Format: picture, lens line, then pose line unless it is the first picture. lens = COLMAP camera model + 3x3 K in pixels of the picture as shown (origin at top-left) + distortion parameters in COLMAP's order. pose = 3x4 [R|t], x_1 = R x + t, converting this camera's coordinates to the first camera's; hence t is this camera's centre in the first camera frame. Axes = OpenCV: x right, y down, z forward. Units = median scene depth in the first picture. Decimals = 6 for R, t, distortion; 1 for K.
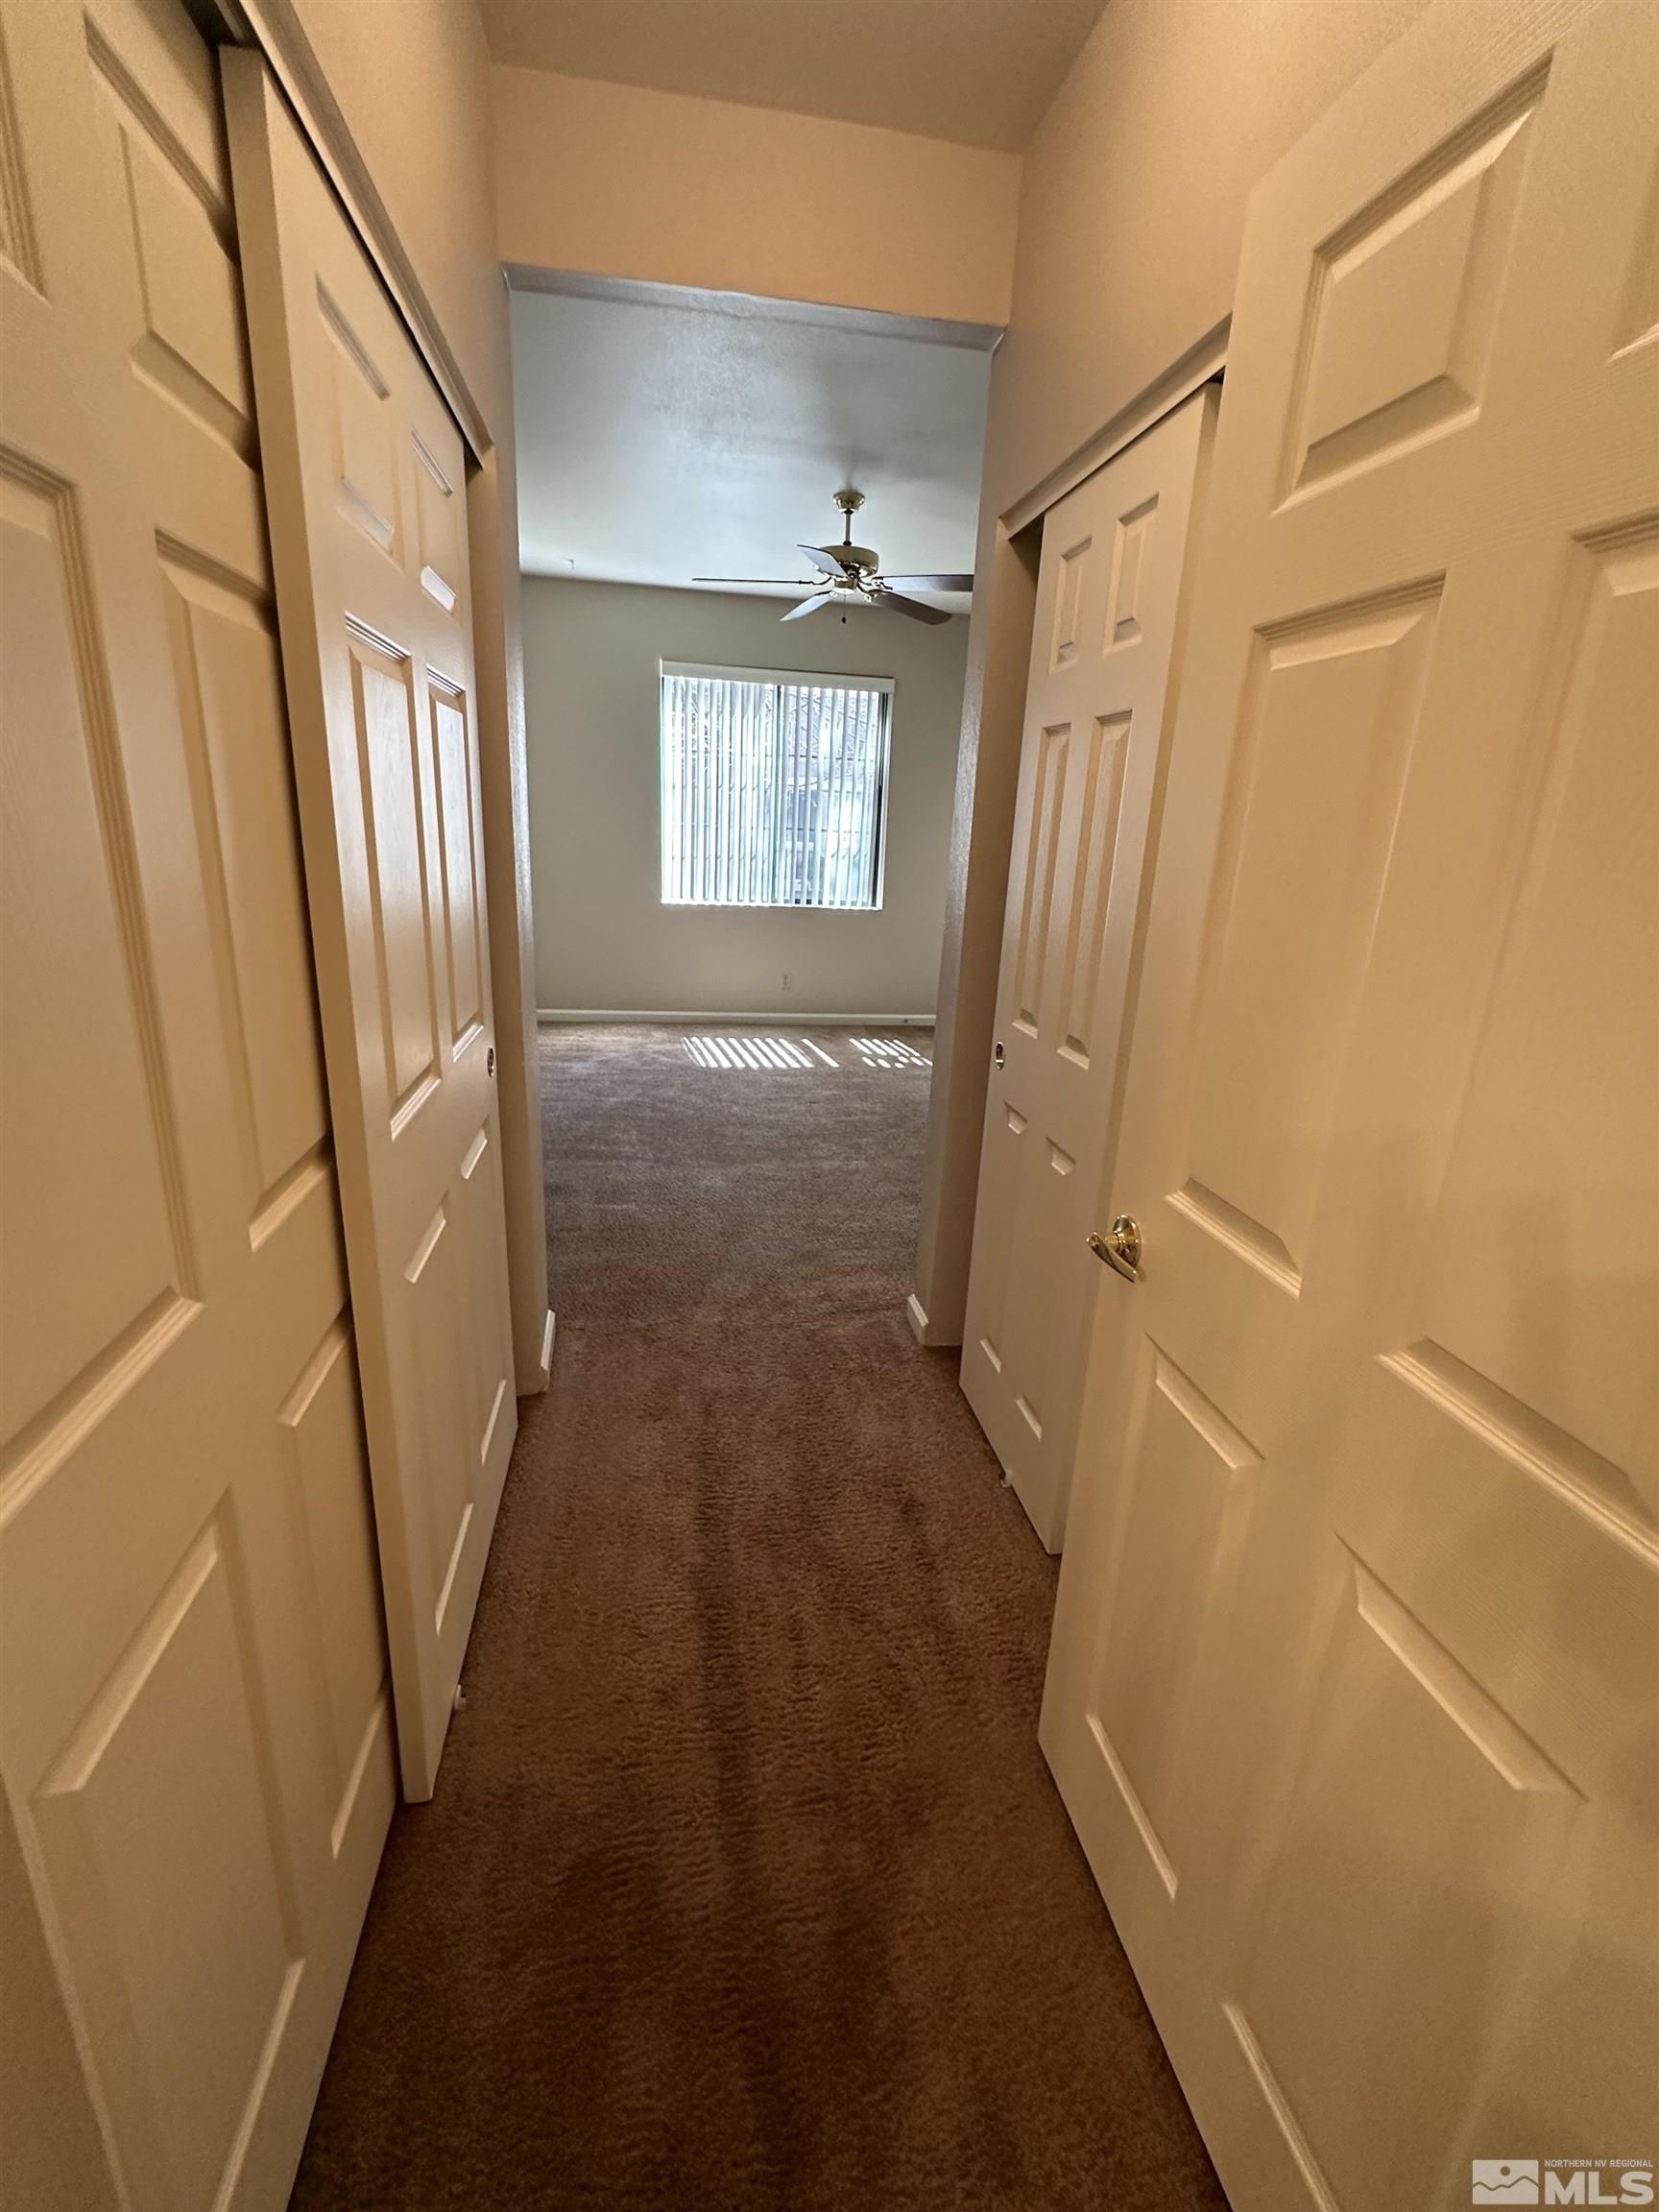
lens RADIAL K [[966.4, 0, 833.1], [0, 966.4, 1102.1], [0, 0, 1]] dist [-0.017762, 0.004044]
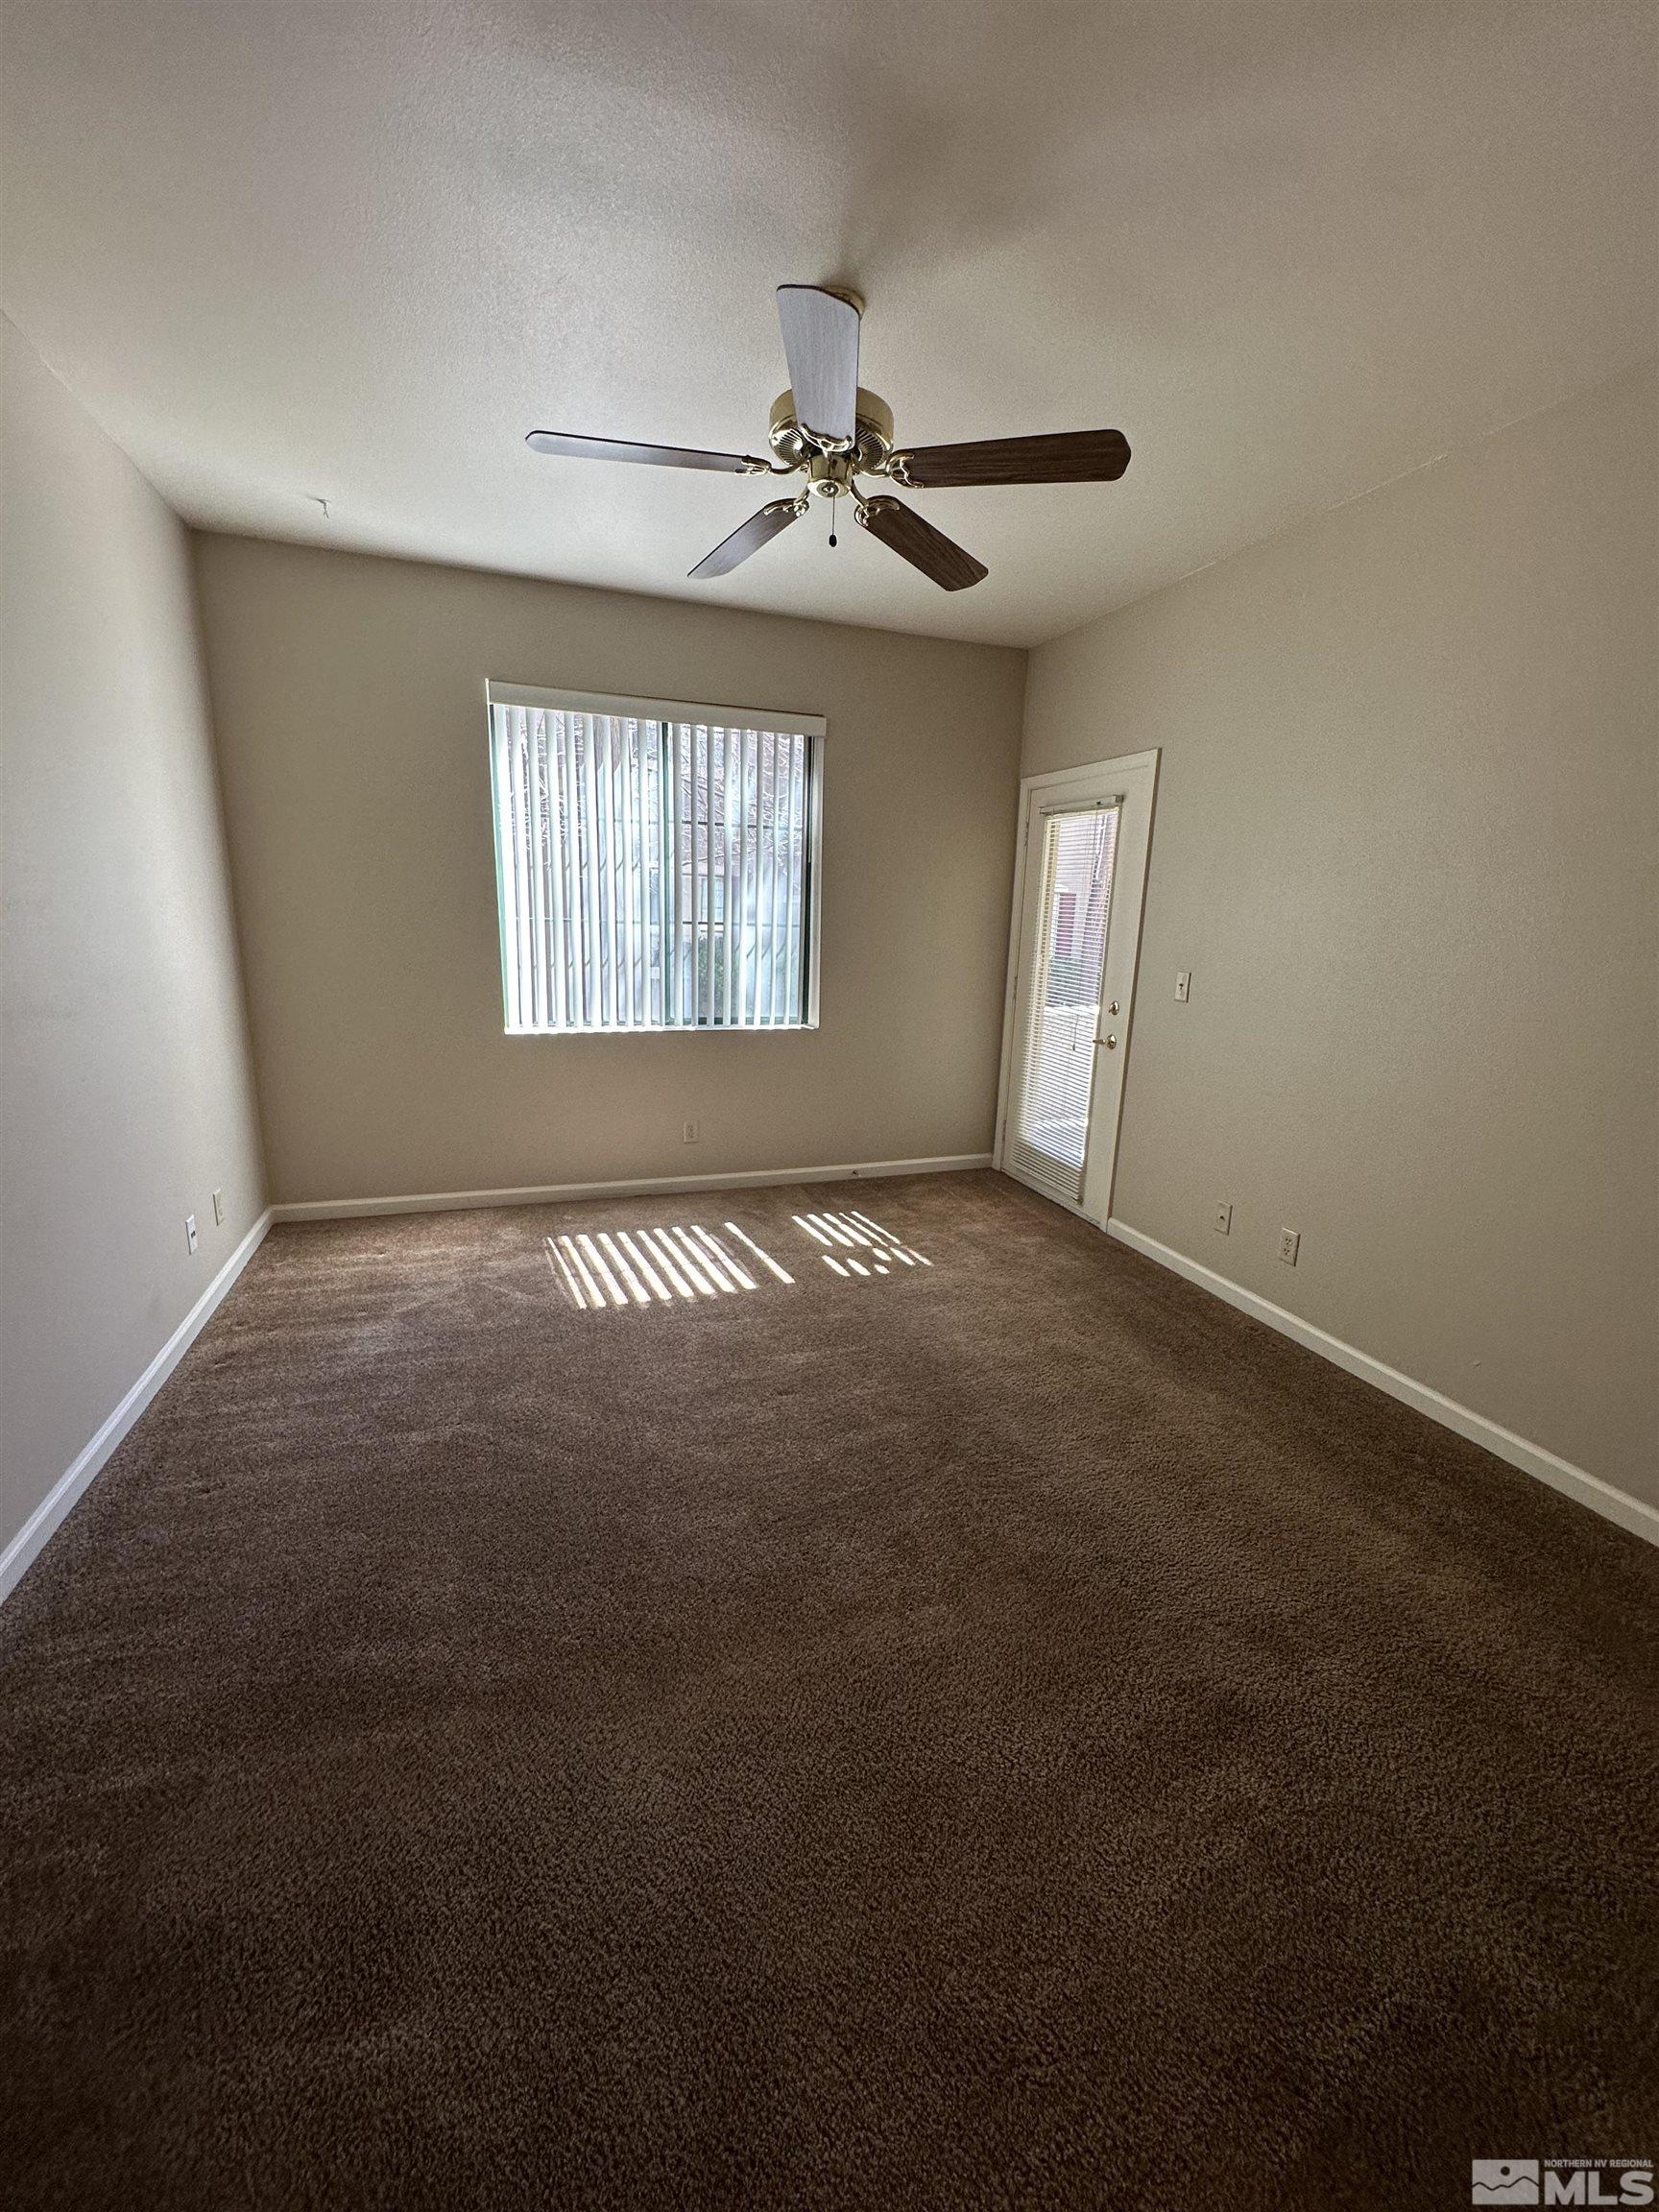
lens RADIAL K [[876.1, 0, 824.3], [0, 876.1, 1092.8], [0, 0, 1]] dist [-0.001121, 0.000298]
pose [[0.986428, -0.052767, 0.155483, -0.054307], [0.062987, 0.996115, -0.061550, -0.114775], [-0.151631, 0.070508, 0.985919, 0.363763]]
